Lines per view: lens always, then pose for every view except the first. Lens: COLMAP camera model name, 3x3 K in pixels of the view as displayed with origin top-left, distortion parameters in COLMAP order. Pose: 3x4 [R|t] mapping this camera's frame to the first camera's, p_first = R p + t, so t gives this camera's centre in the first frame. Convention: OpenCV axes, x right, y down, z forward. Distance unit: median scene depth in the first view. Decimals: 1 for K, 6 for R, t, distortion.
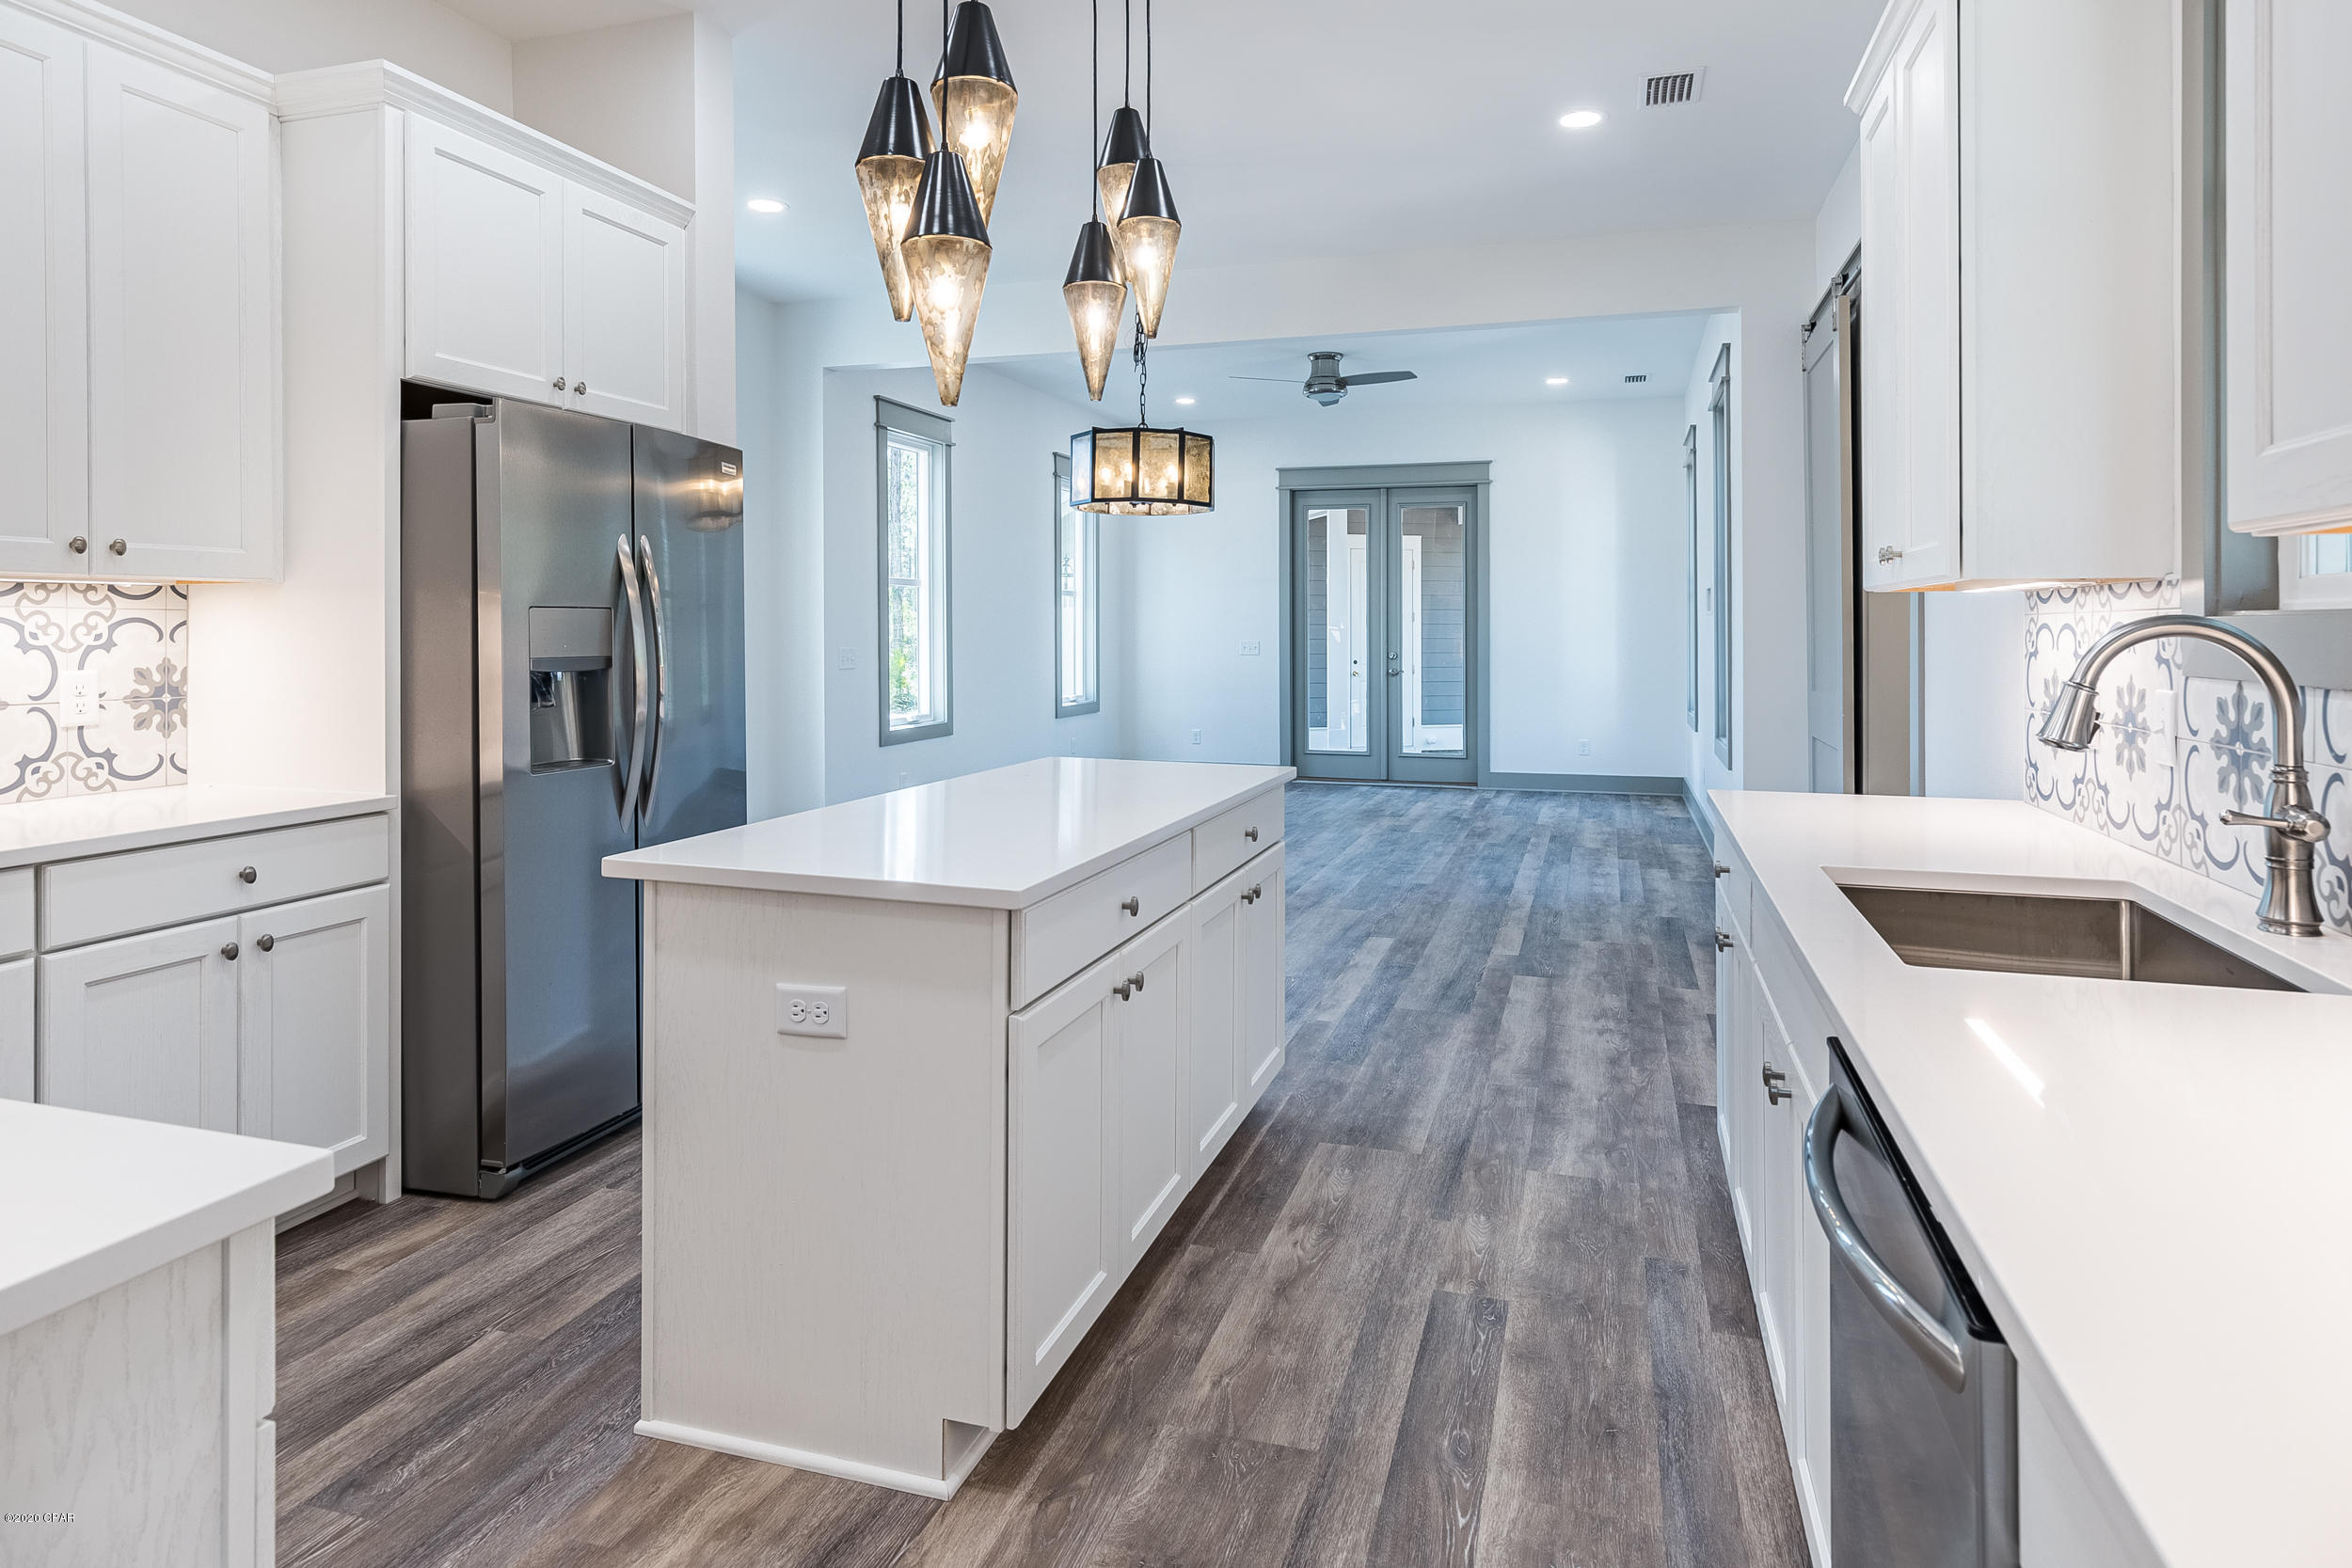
lens RADIAL K [[1314.1, 0, 1186.6], [0, 1314.1, 642.0], [0, 0, 1]] dist [0.003363, 0.001419]
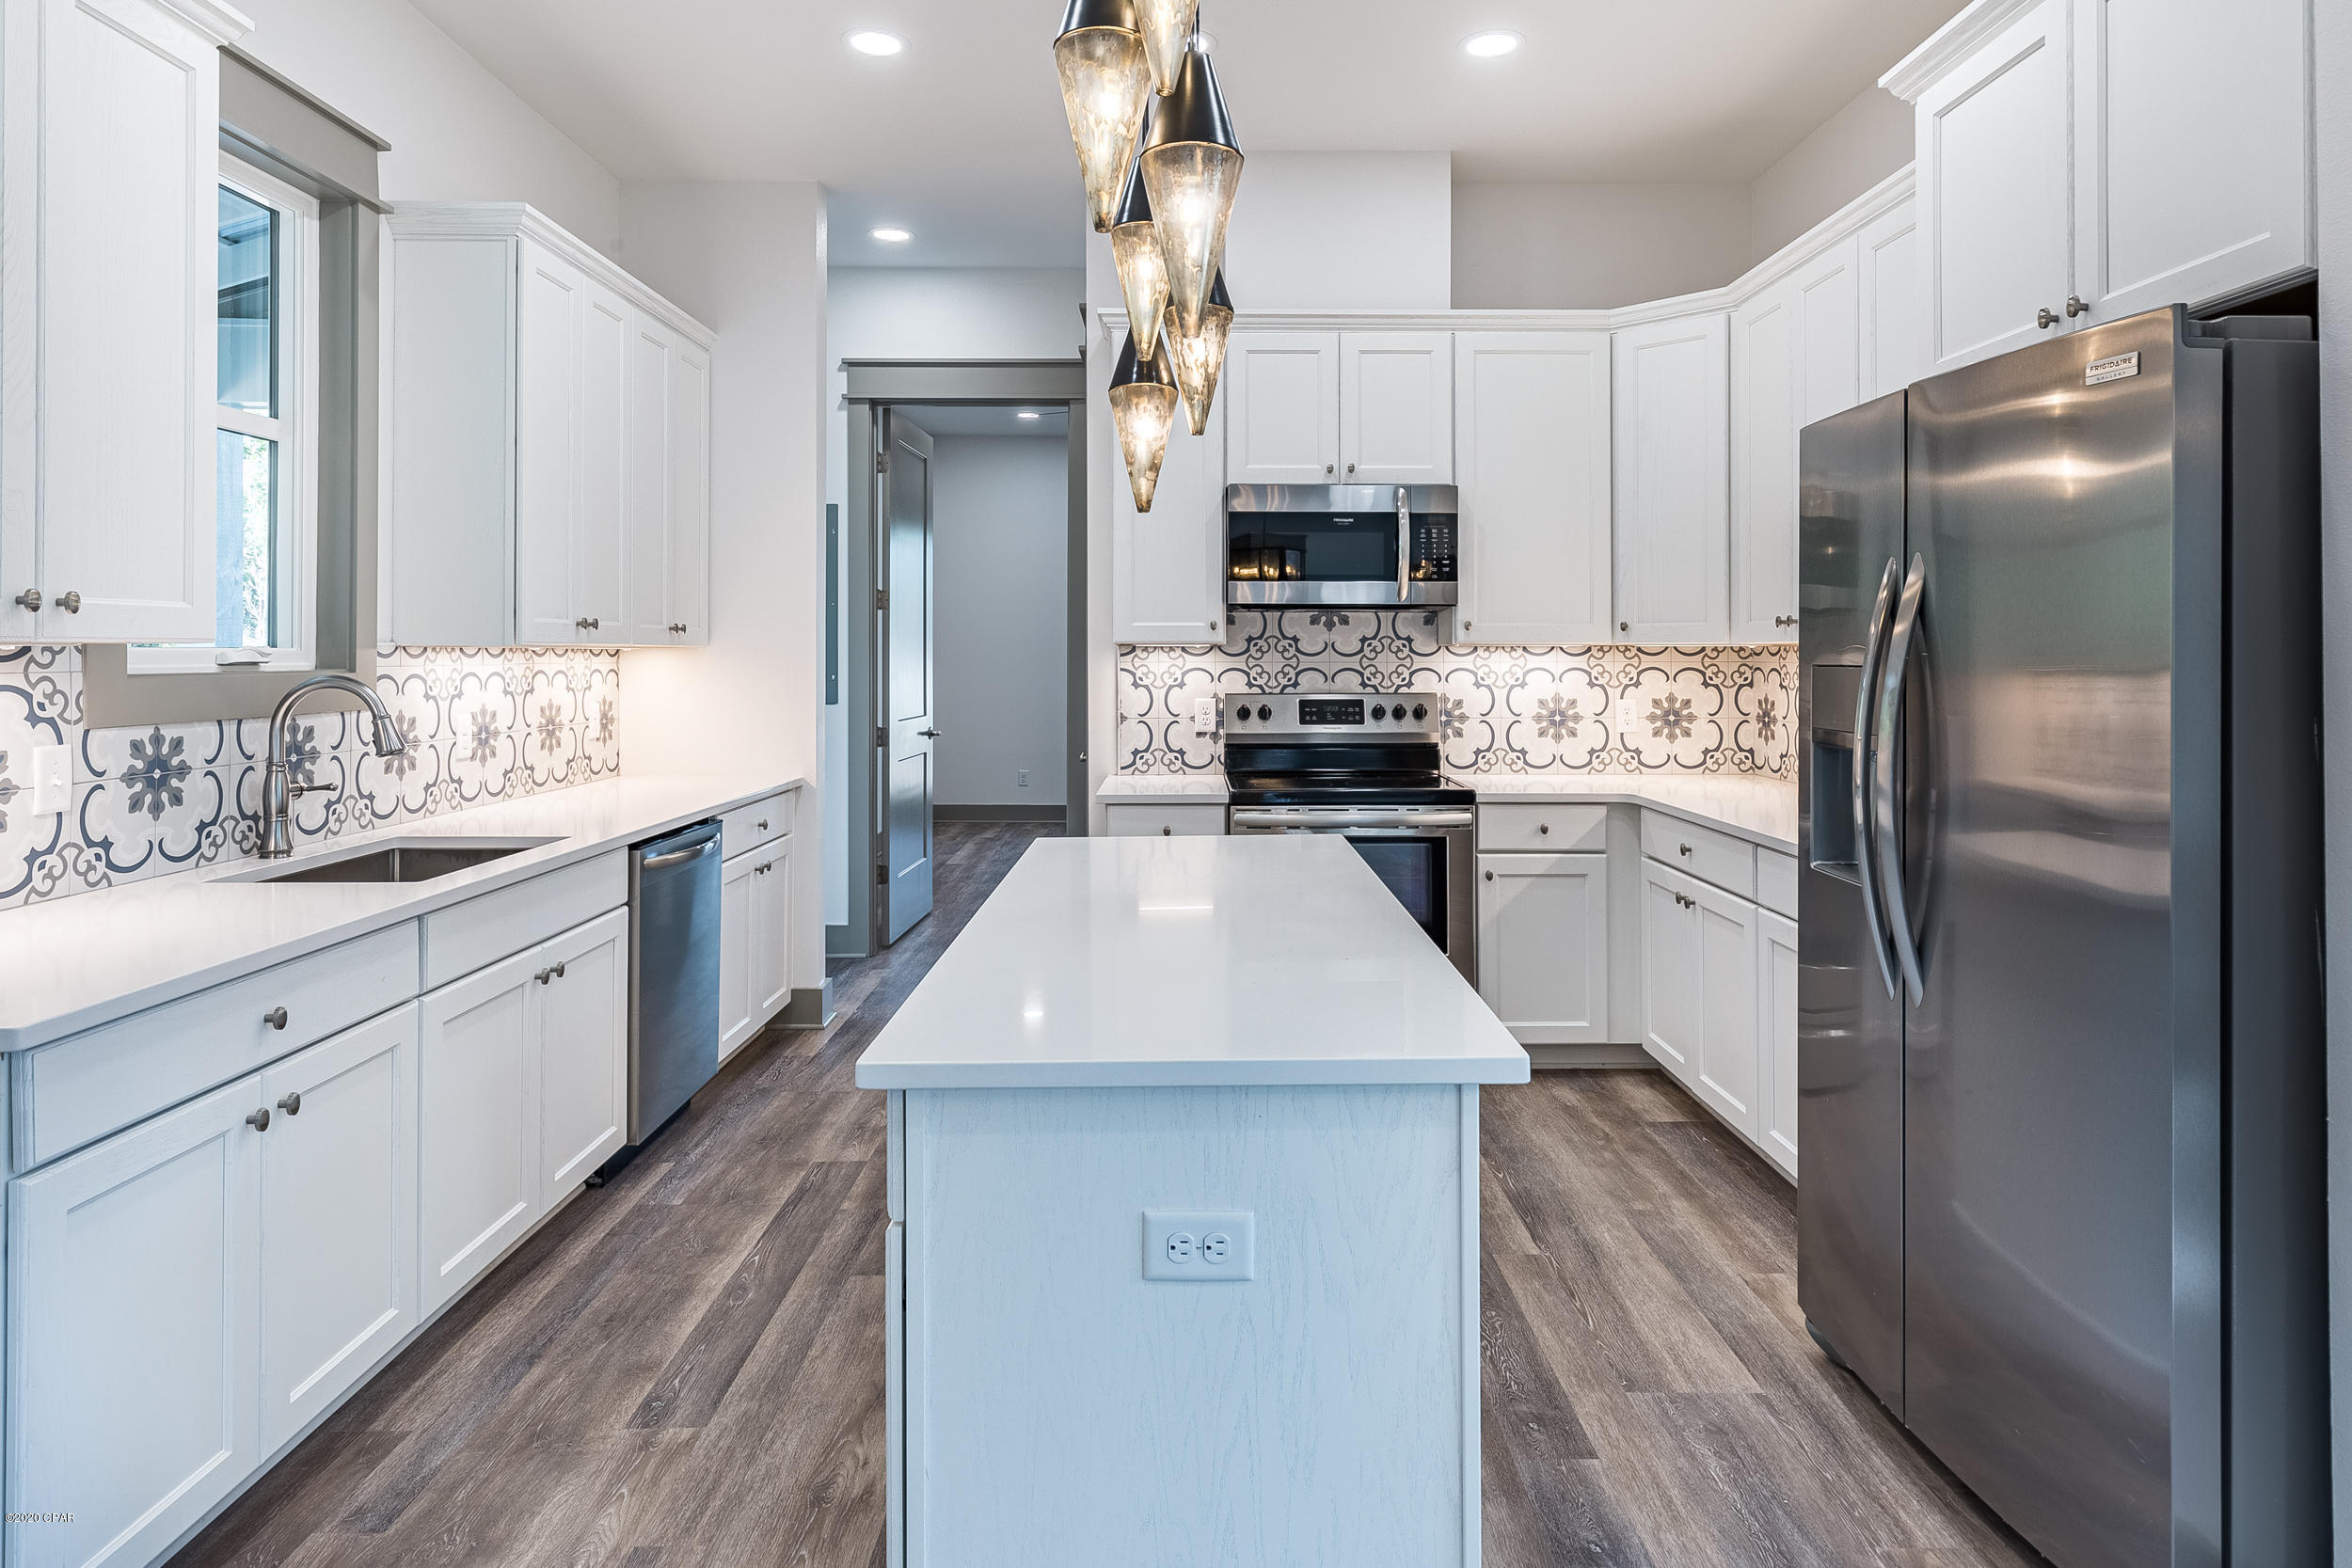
lens RADIAL K [[1314.1, 0, 1186.6], [0, 1314.1, 642.0], [0, 0, 1]] dist [0.003363, 0.001419]
pose [[-0.950506, -0.003280, -0.310689, 0.161771], [-0.004859, 0.999979, 0.004307, -0.045758], [0.310668, 0.005603, -0.950502, 1.998159]]
